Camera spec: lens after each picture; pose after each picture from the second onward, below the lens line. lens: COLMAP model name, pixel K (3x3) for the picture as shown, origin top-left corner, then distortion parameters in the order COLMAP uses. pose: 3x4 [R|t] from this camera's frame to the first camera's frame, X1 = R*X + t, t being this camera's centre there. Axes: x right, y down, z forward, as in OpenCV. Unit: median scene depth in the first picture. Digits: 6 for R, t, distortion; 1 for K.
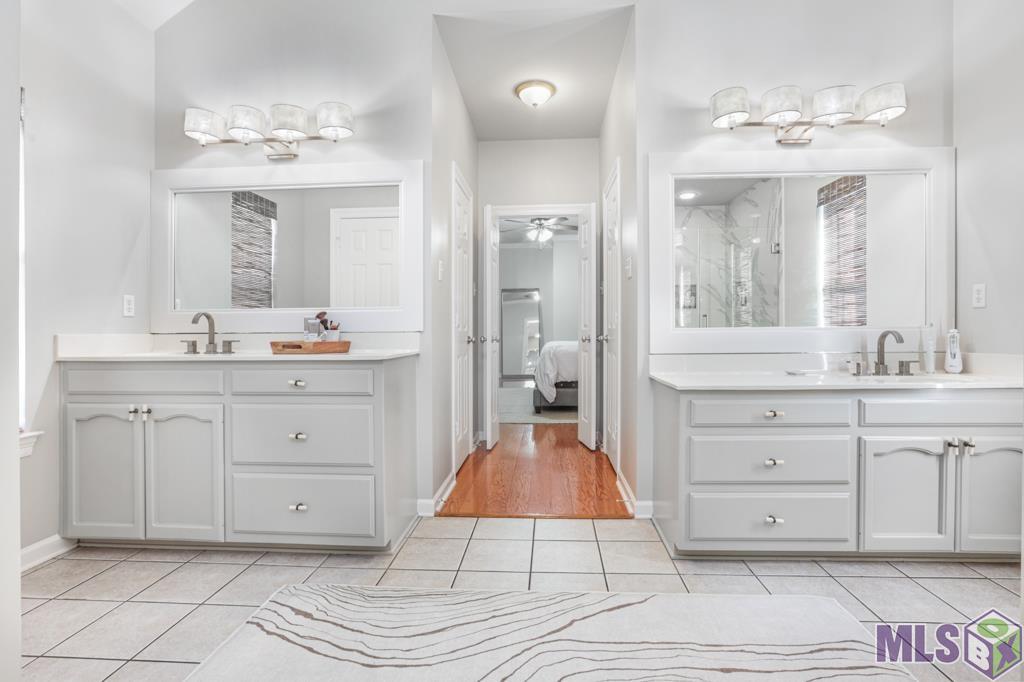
lens RADIAL K [[481.6, 0, 514.9], [0, 481.6, 327.1], [0, 0, 1]] dist [-0.001995, 0.000260]
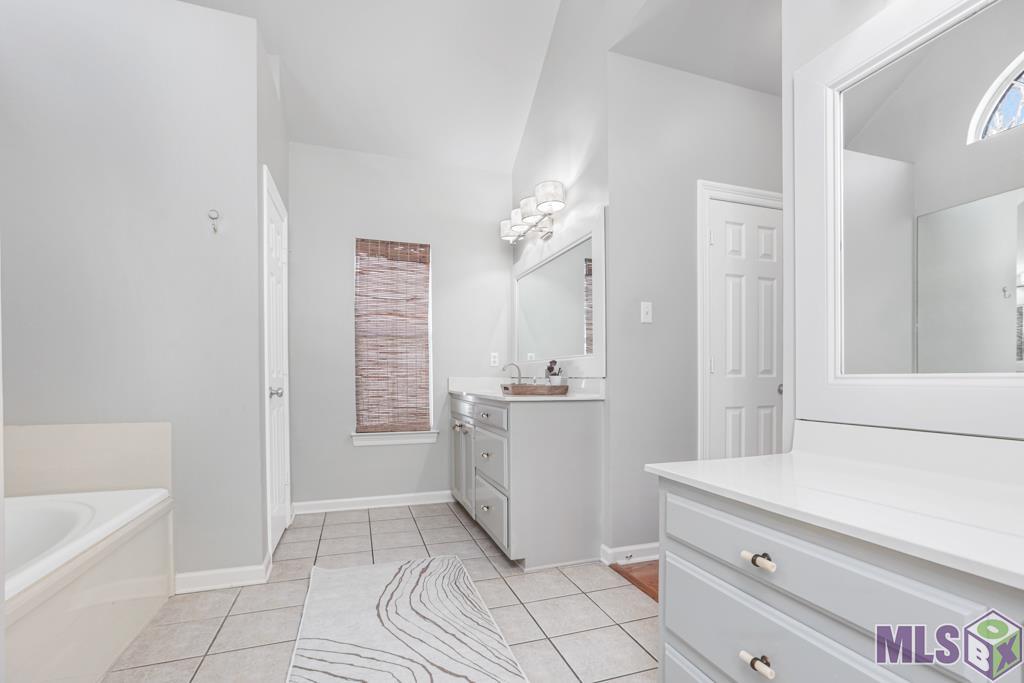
lens RADIAL K [[482.1, 0, 516.0], [0, 482.1, 379.9], [0, 0, 1]] dist [-0.000244, 0.000082]
pose [[0.386175, 0.009663, -0.922375, 0.784597], [0.006465, 0.999892, 0.013182, 0.001722], [0.922403, -0.011054, 0.386071, 0.543872]]
